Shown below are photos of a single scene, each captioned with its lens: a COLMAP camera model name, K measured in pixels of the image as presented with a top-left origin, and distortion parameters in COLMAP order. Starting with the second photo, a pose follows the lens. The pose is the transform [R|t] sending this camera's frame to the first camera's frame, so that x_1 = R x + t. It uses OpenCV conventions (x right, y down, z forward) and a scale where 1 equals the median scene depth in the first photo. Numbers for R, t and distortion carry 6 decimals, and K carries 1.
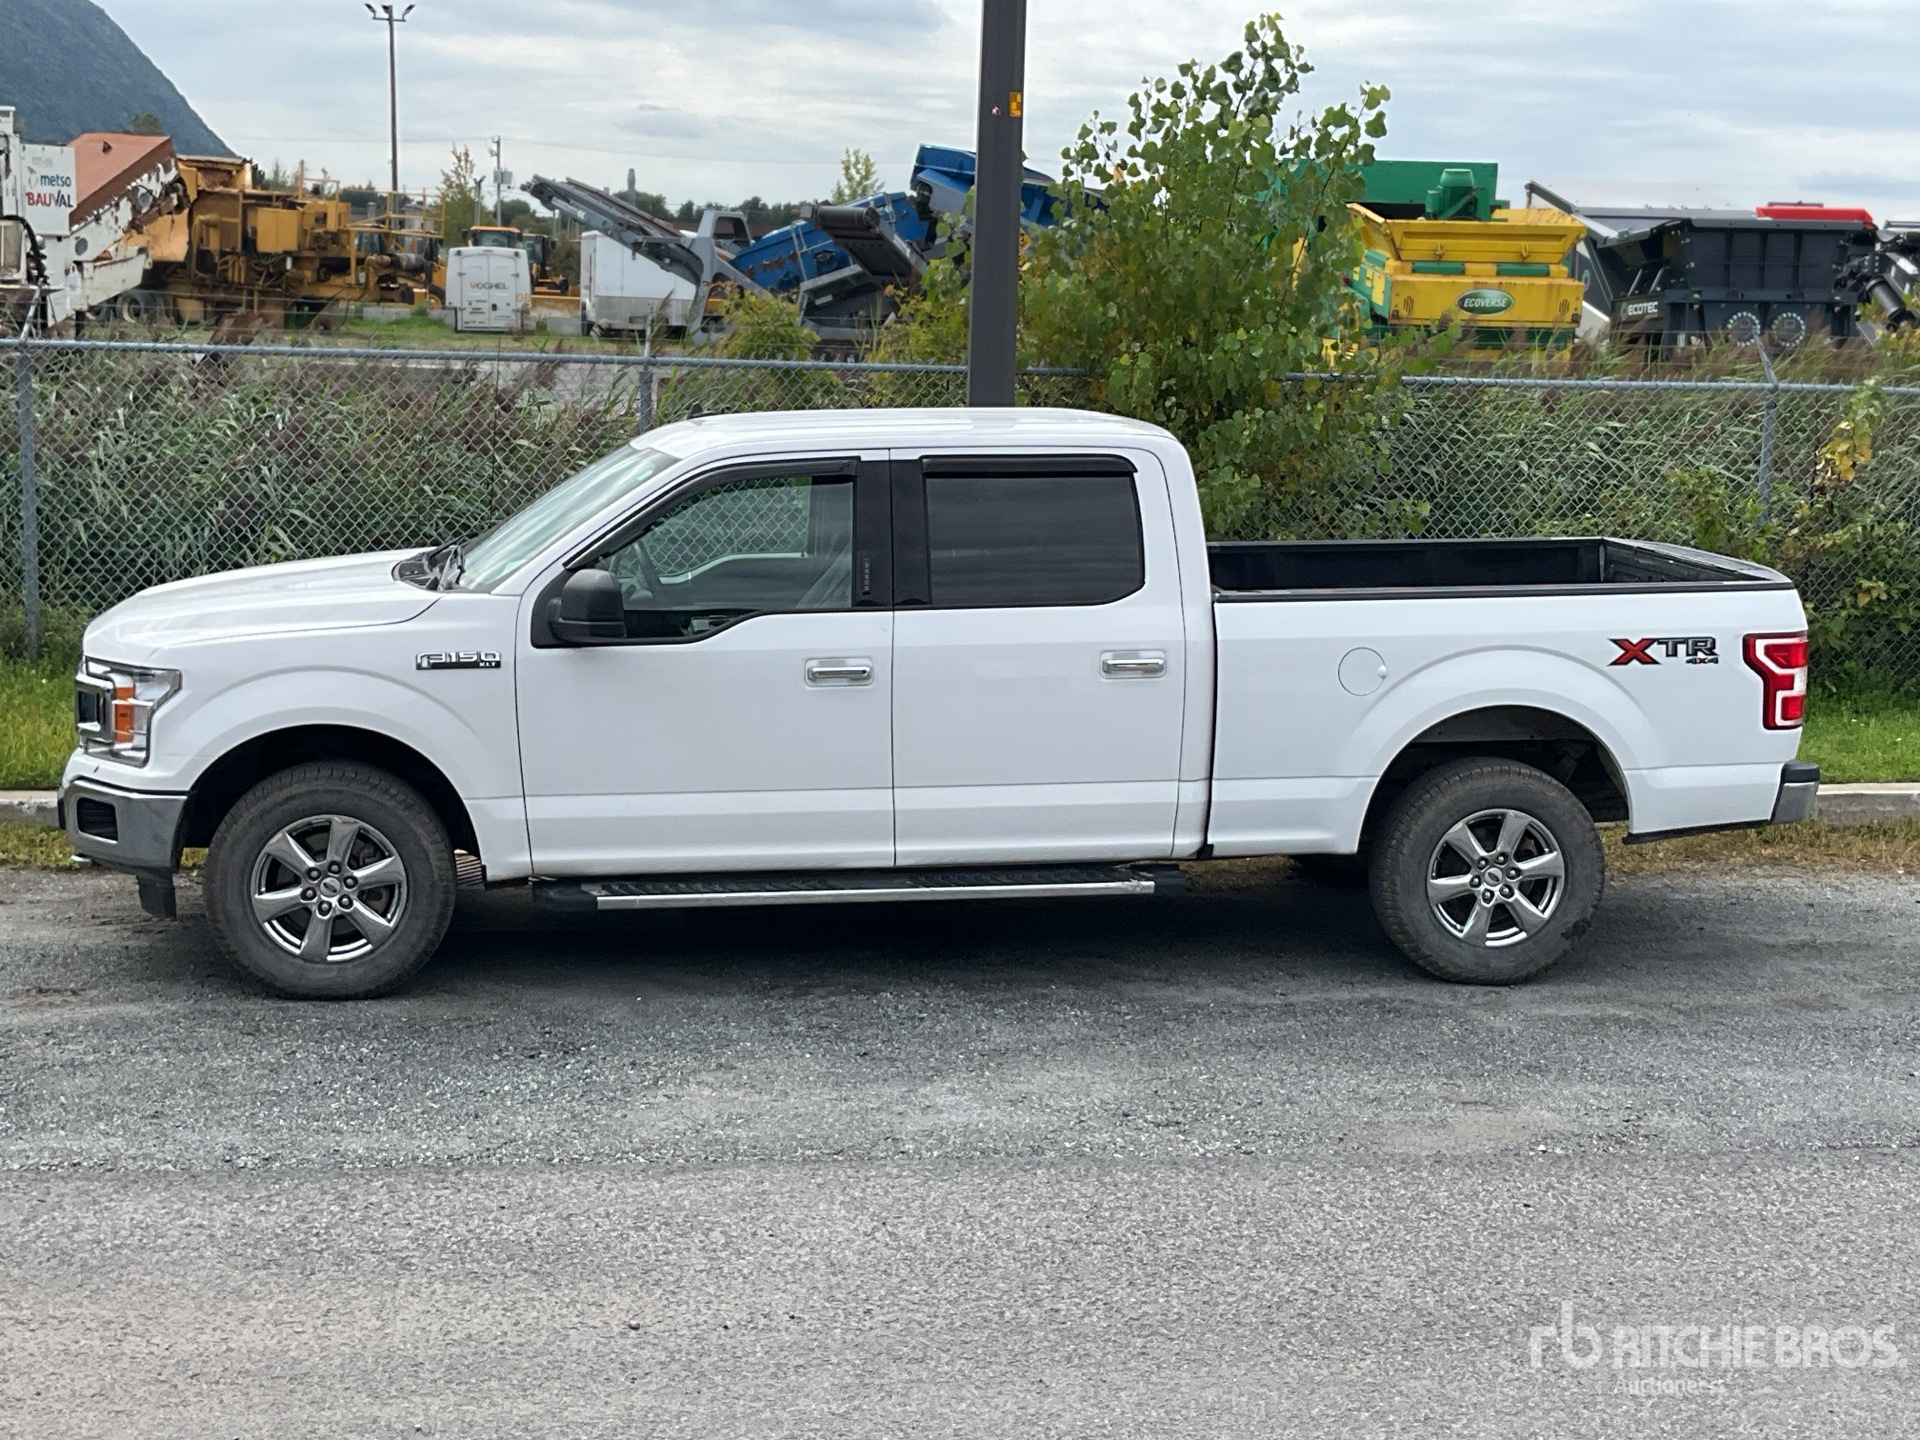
lens RADIAL K [[1639.7, 0, 960.0], [0, 1639.7, 720.0], [0, 0, 1]] dist [0.061247, -0.000013]
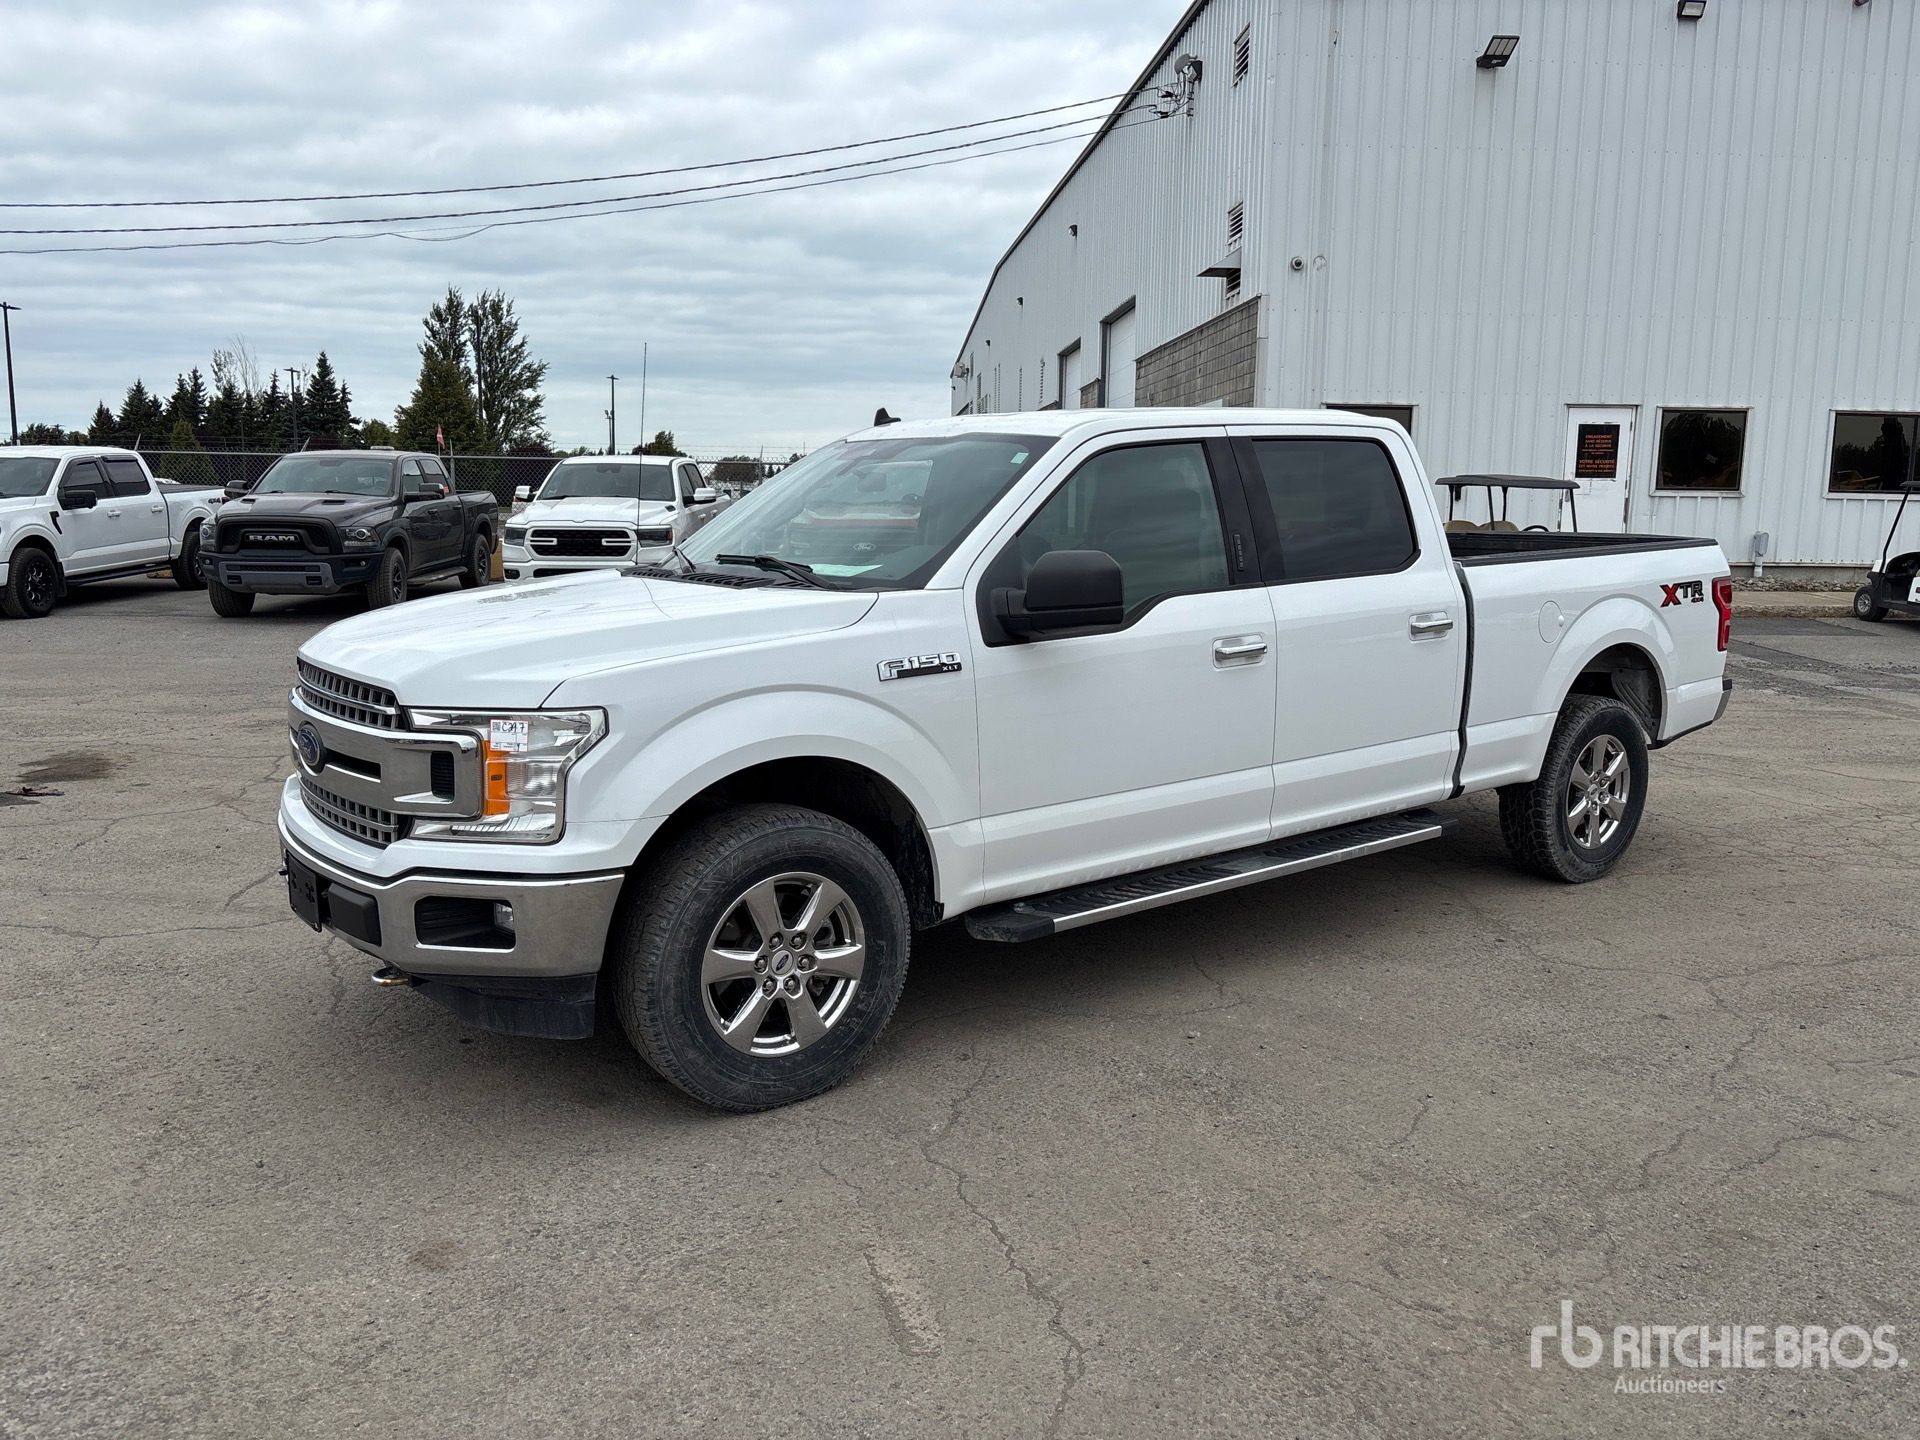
lens RADIAL K [[1578.4, 0, 955.2], [0, 1578.4, 749.6], [0, 0, 1]] dist [0.114503, -0.001386]
pose [[0.804507, -0.099680, 0.585520, -0.765027], [0.124535, 0.992213, -0.002196, 0.010794], [-0.580741, 0.074684, 0.810655, 0.323698]]
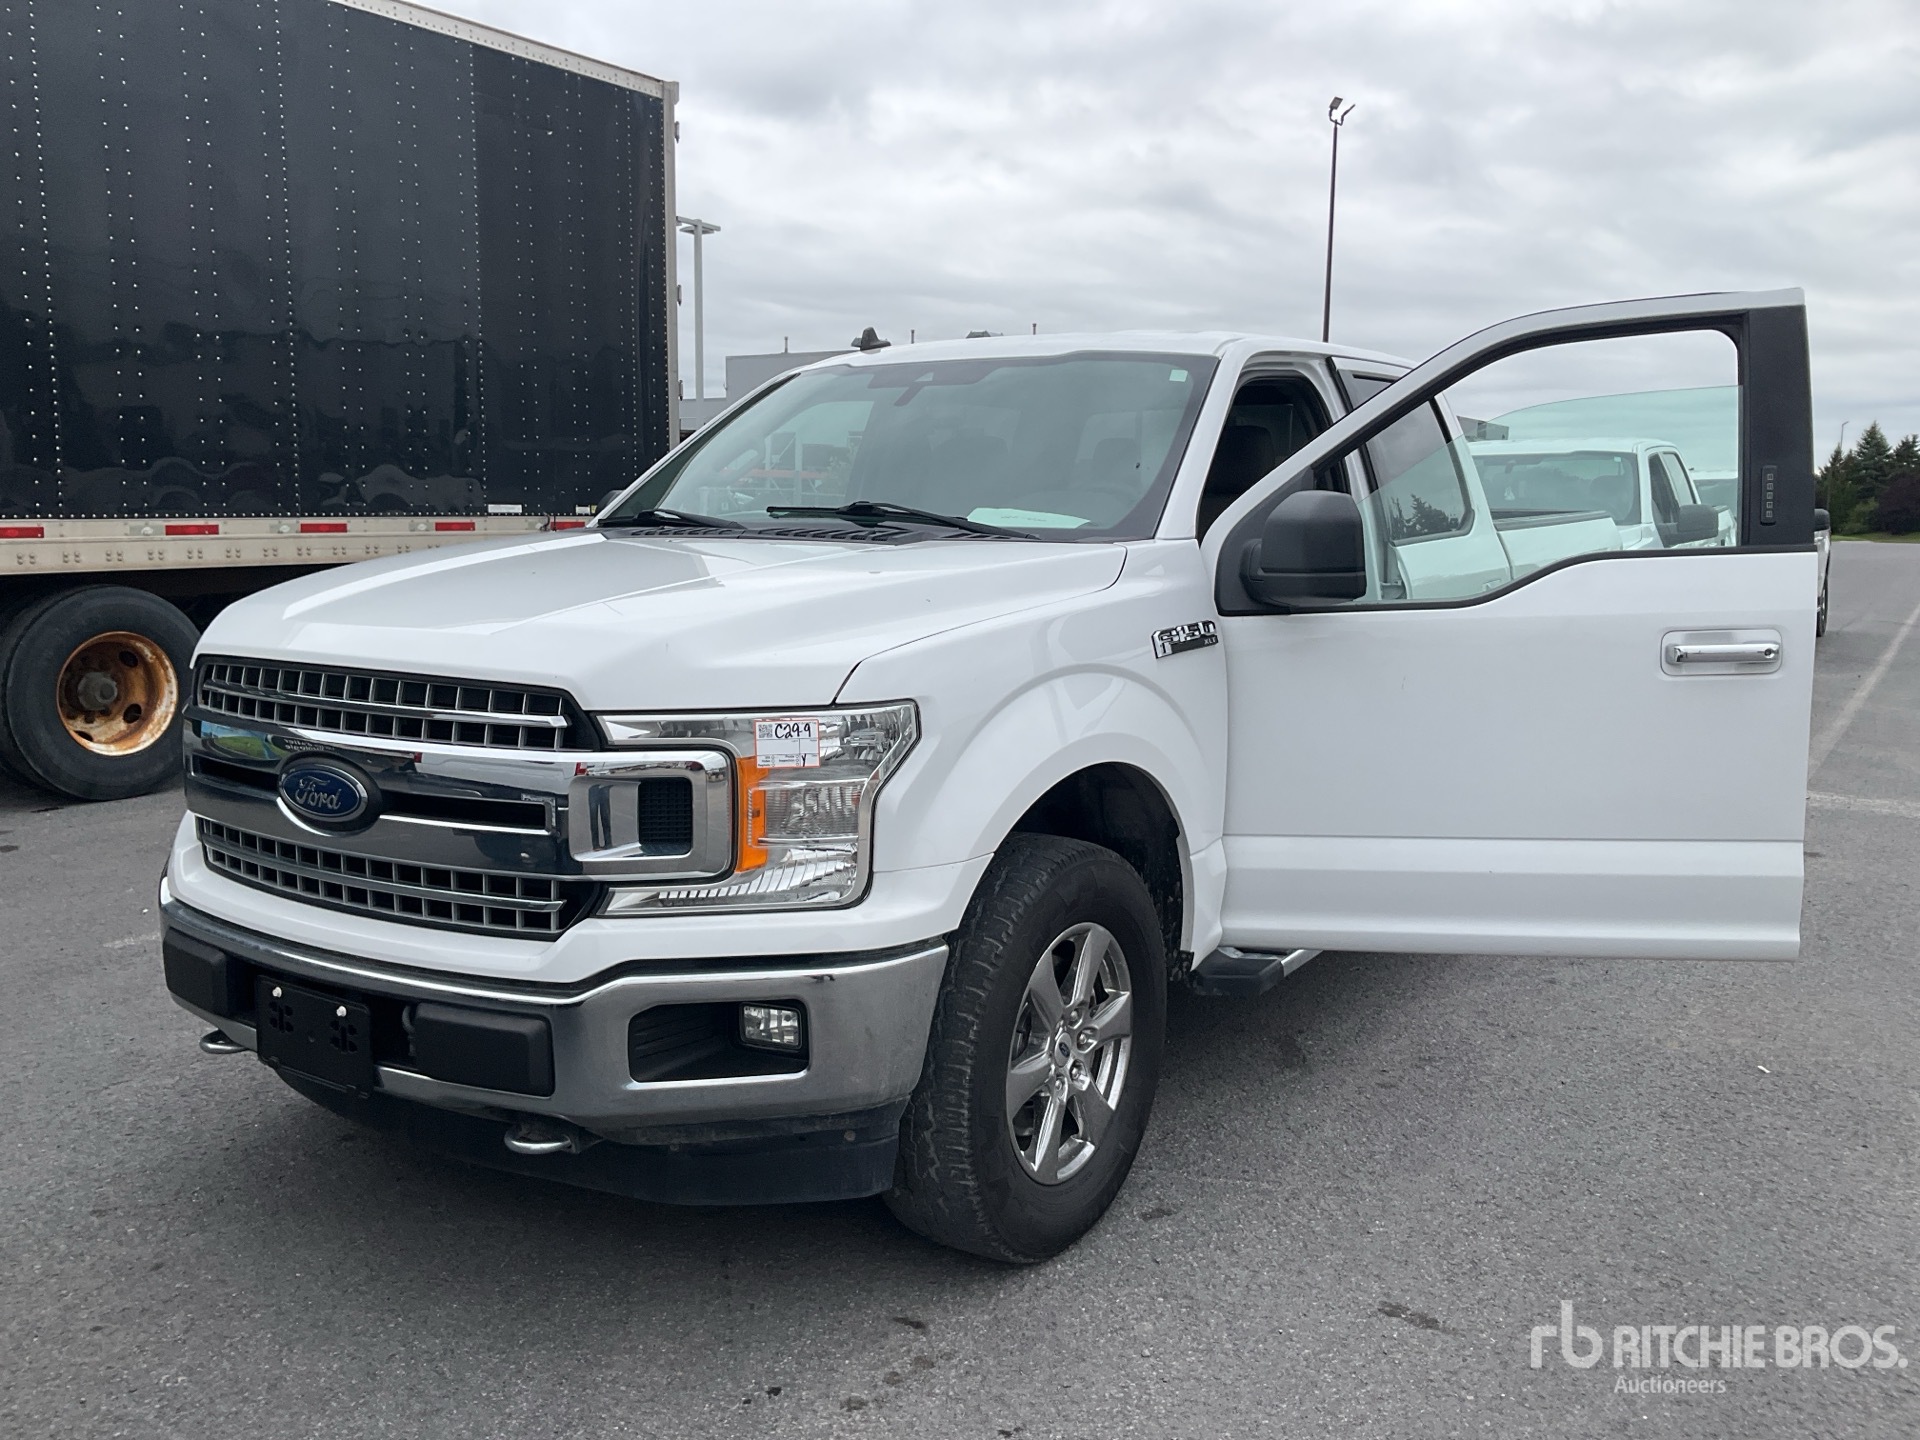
lens RADIAL K [[1578.4, 0, 955.2], [0, 1578.4, 749.6], [0, 0, 1]] dist [0.114503, -0.001386]
pose [[0.530563, -0.126206, 0.838198, -0.871940], [0.165344, 0.985268, 0.043691, -0.034245], [-0.831363, 0.115411, 0.543614, 0.730802]]
